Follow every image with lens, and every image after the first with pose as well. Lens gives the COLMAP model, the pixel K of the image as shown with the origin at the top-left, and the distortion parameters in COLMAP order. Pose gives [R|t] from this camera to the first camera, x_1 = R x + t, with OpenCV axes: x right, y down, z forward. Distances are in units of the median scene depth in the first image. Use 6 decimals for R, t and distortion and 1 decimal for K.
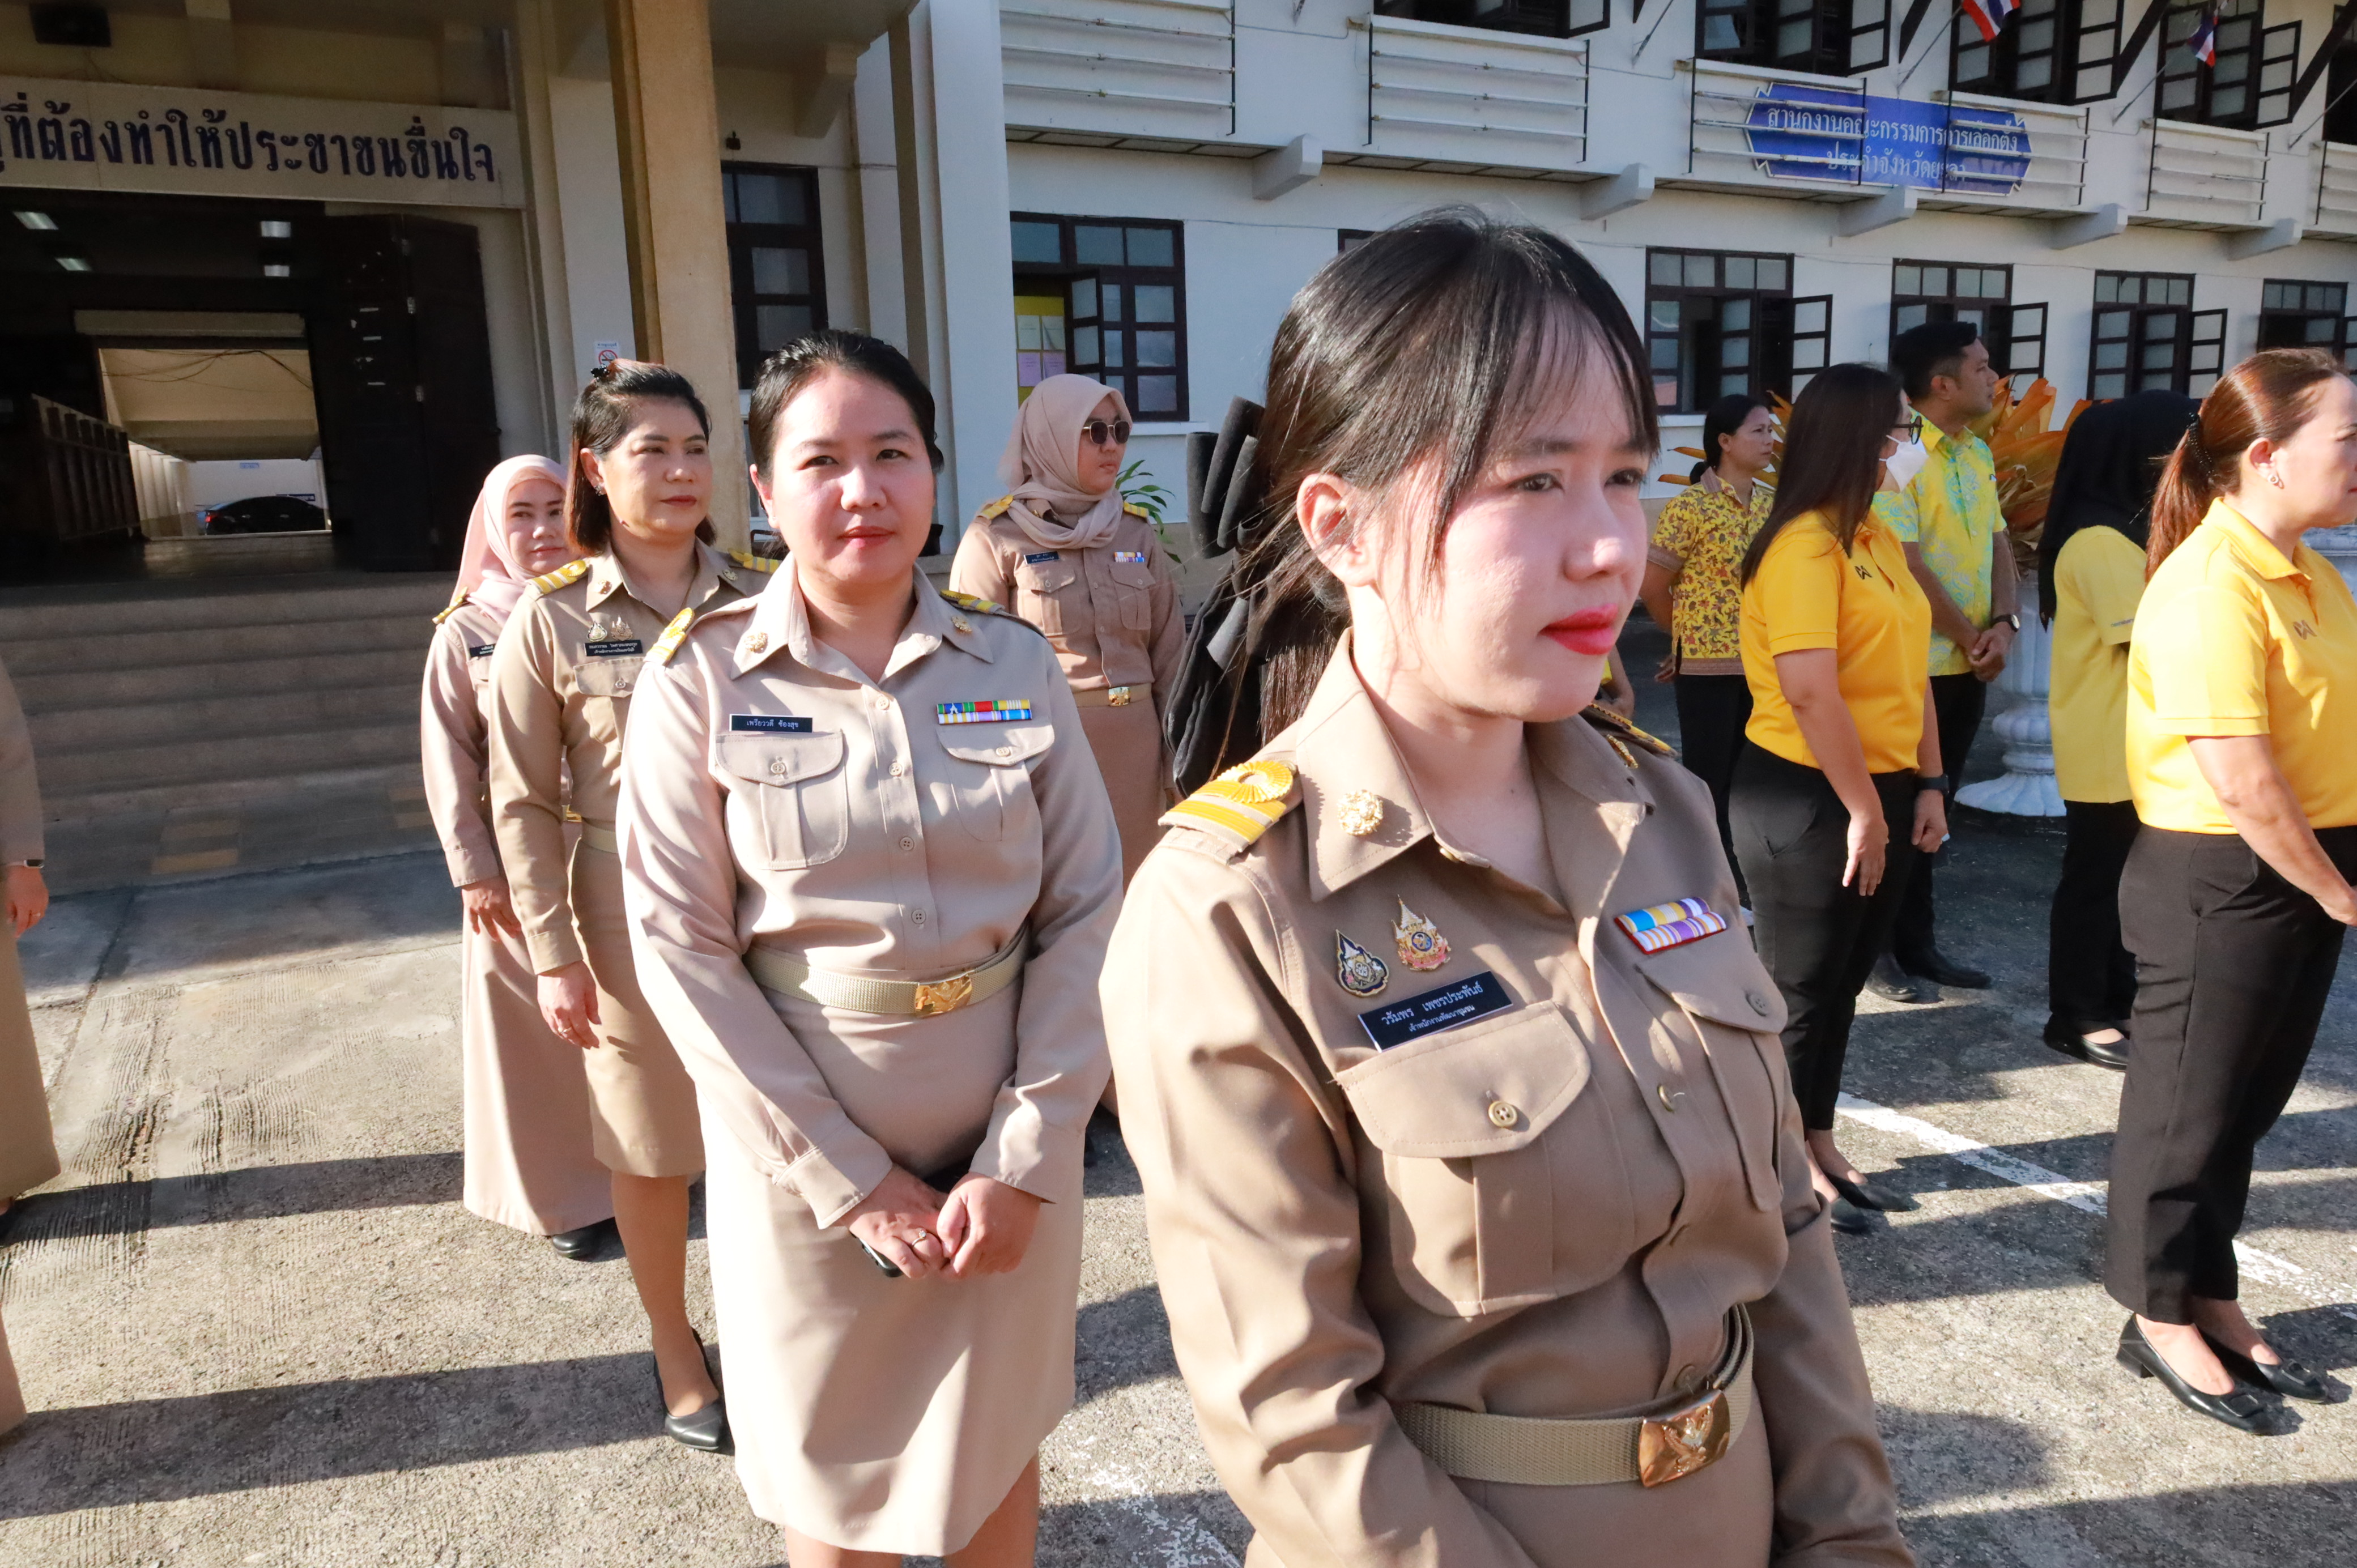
lens RADIAL K [[1608.9, 0, 1213.2], [0, 1608.9, 791.1], [0, 0, 1]] dist [-0.009661, 0.001699]
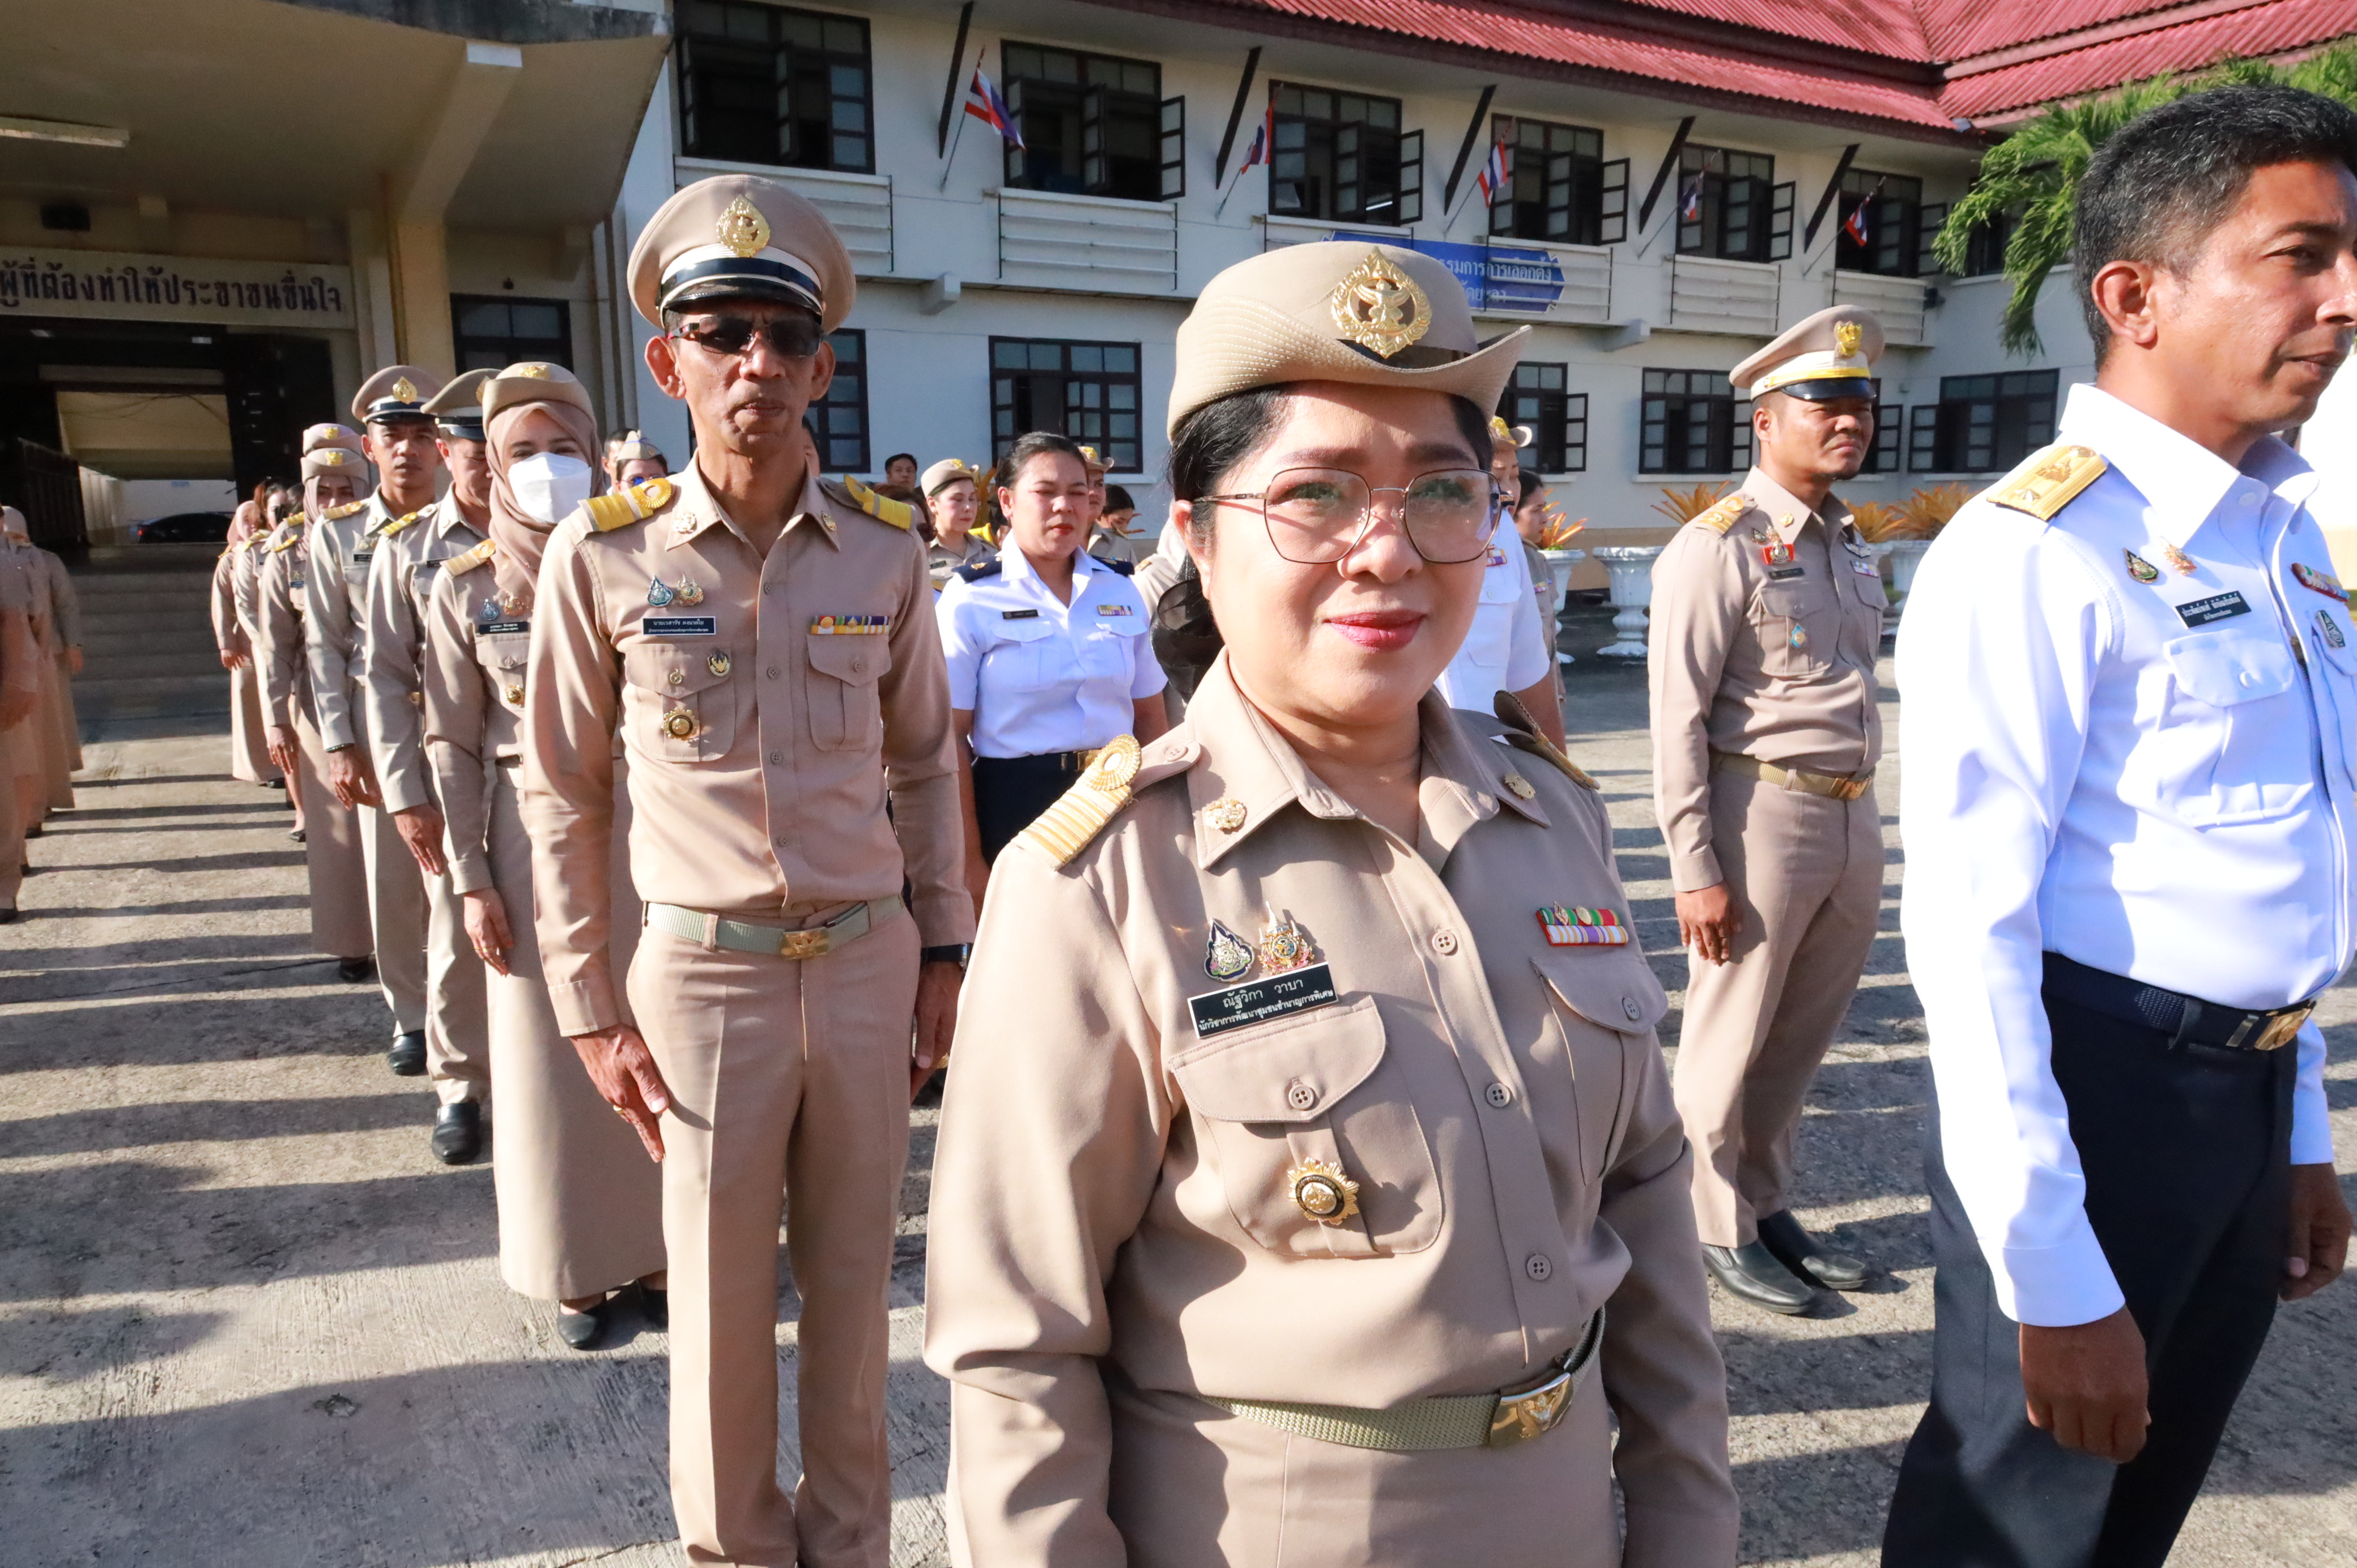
lens RADIAL K [[1604.6, 0, 1213.2], [0, 1604.6, 786.0], [0, 0, 1]] dist [-0.013516, 0.008709]
pose [[0.999193, 0.016345, 0.036693, 0.357739], [-0.015475, 0.999595, -0.023867, 0.103333], [-0.037068, 0.023280, 0.999042, -0.582078]]
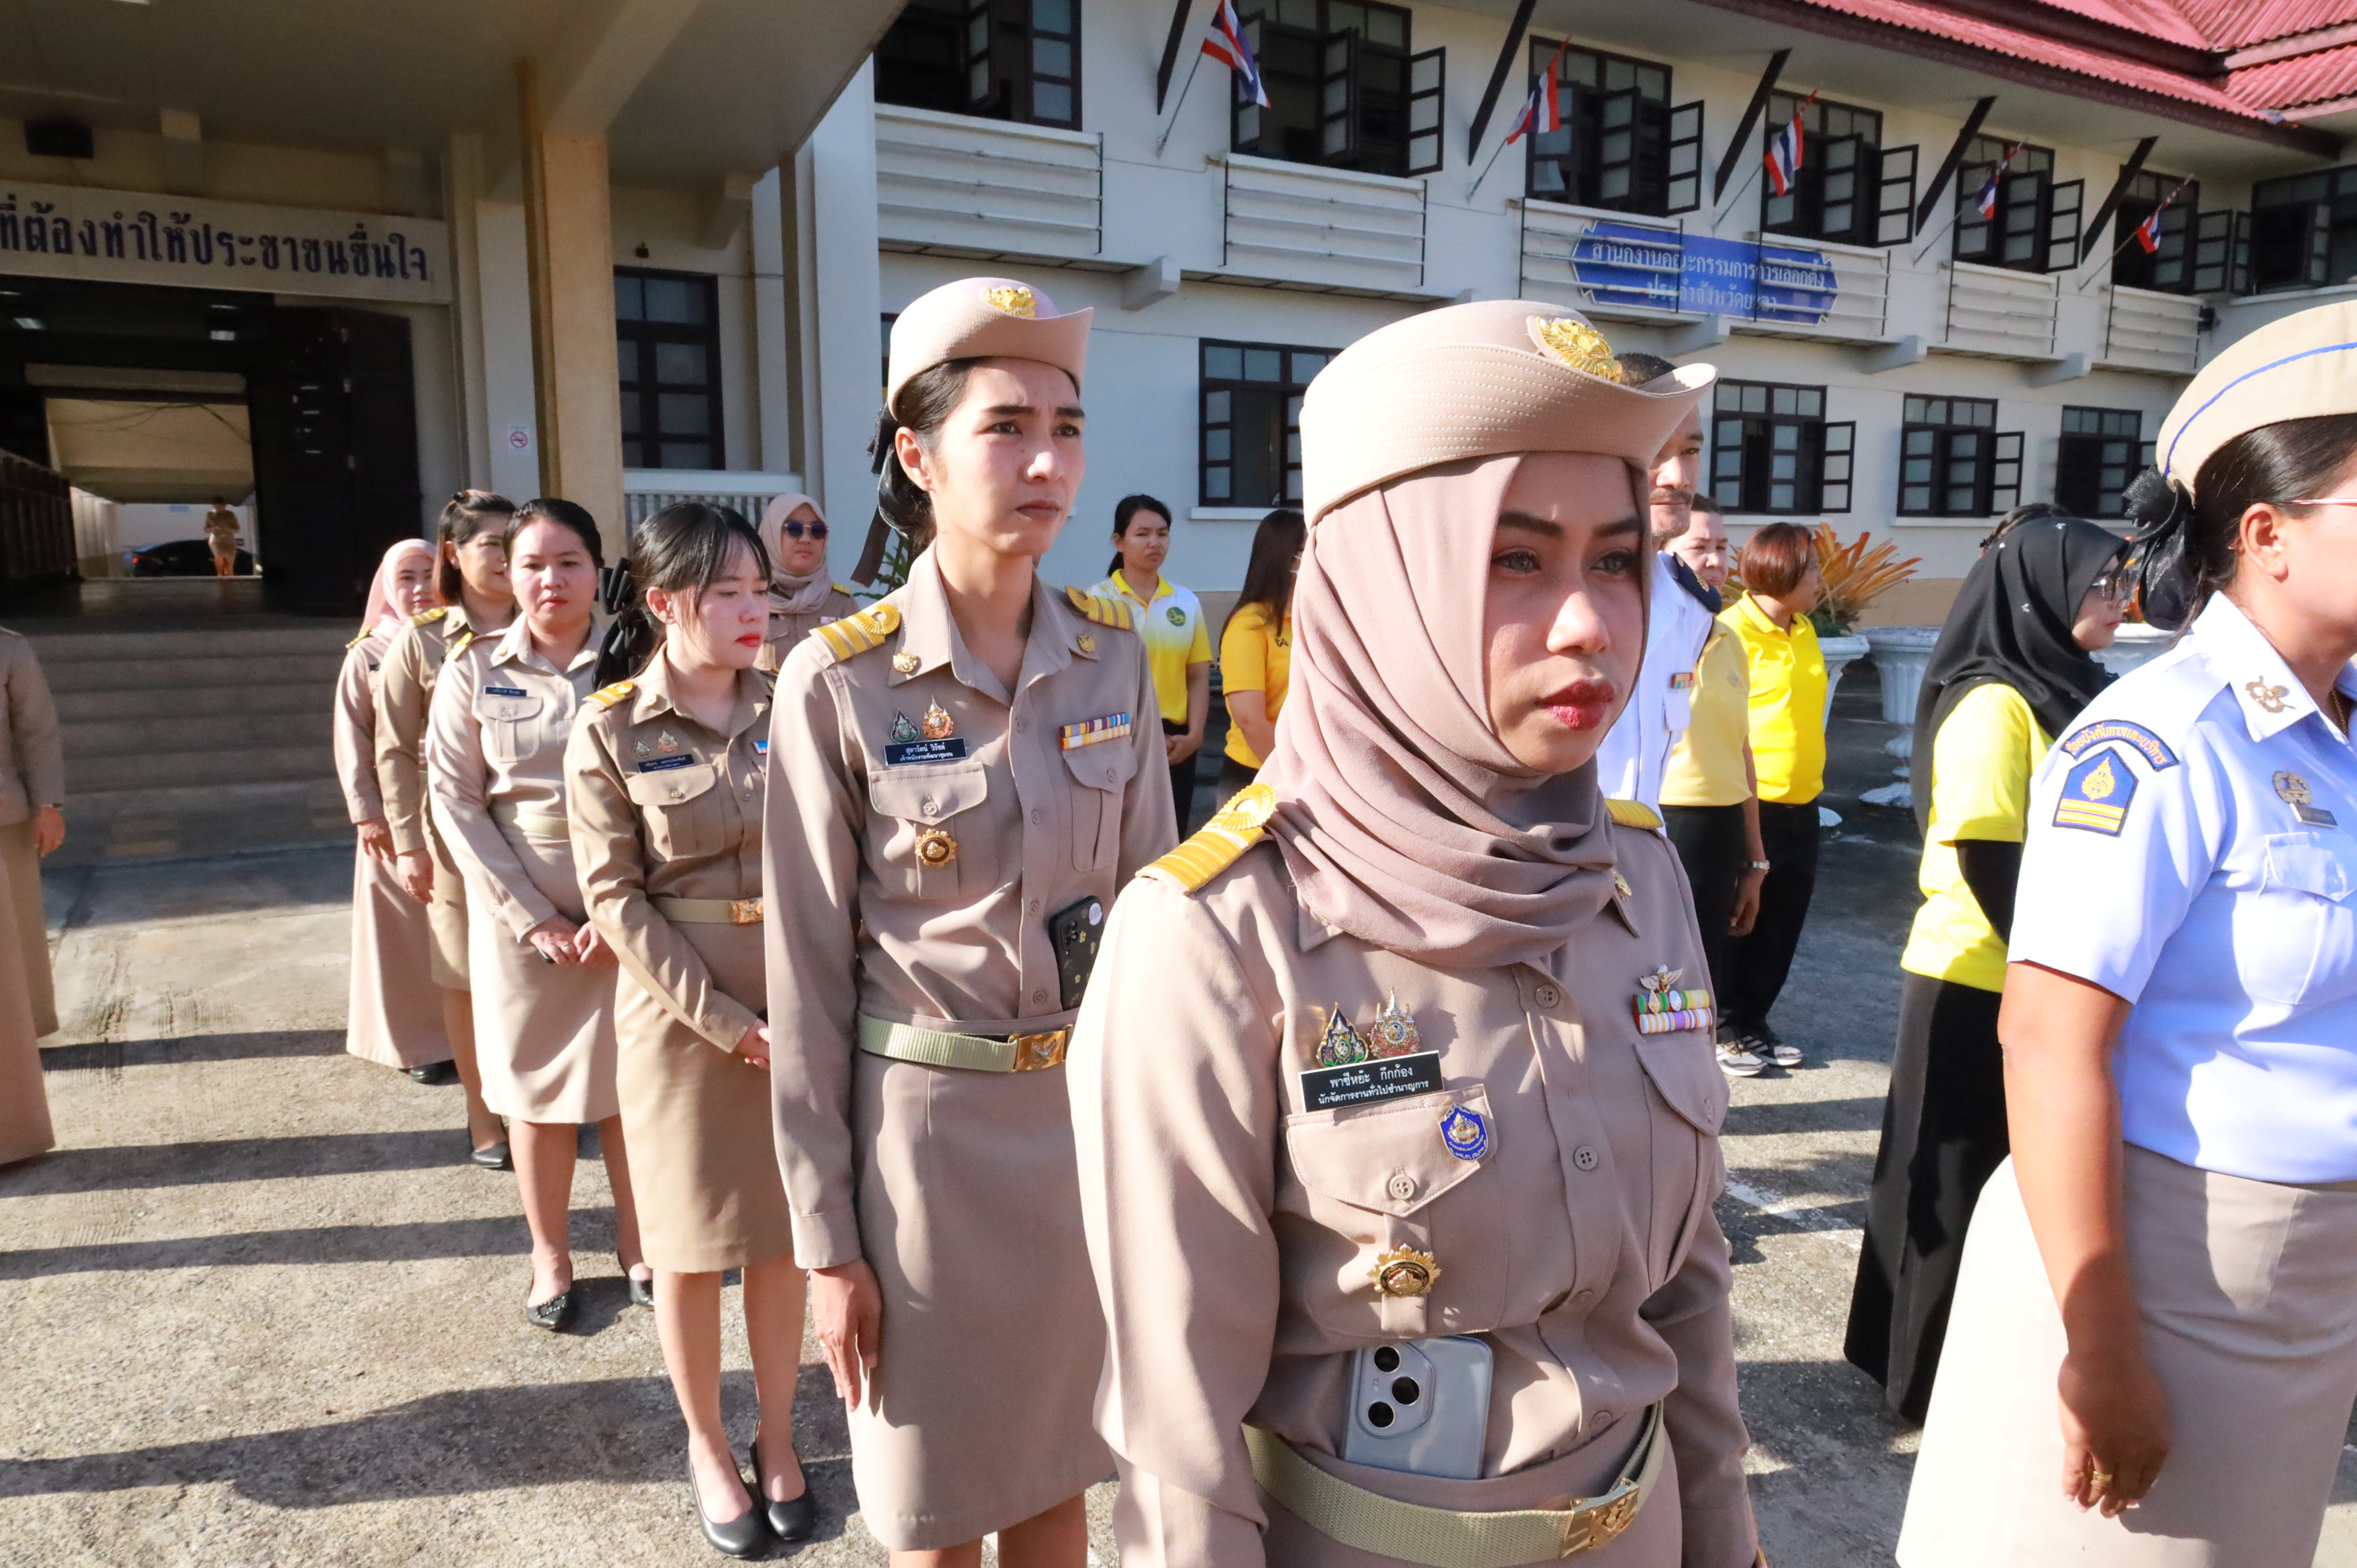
lens RADIAL K [[1608.9, 0, 1213.2], [0, 1608.9, 791.1], [0, 0, 1]] dist [-0.009661, 0.001699]
pose [[0.998826, 0.026467, 0.040560, 0.080709], [-0.024641, 0.998688, -0.044890, 0.022928], [-0.041695, 0.043838, 0.998168, -0.159621]]
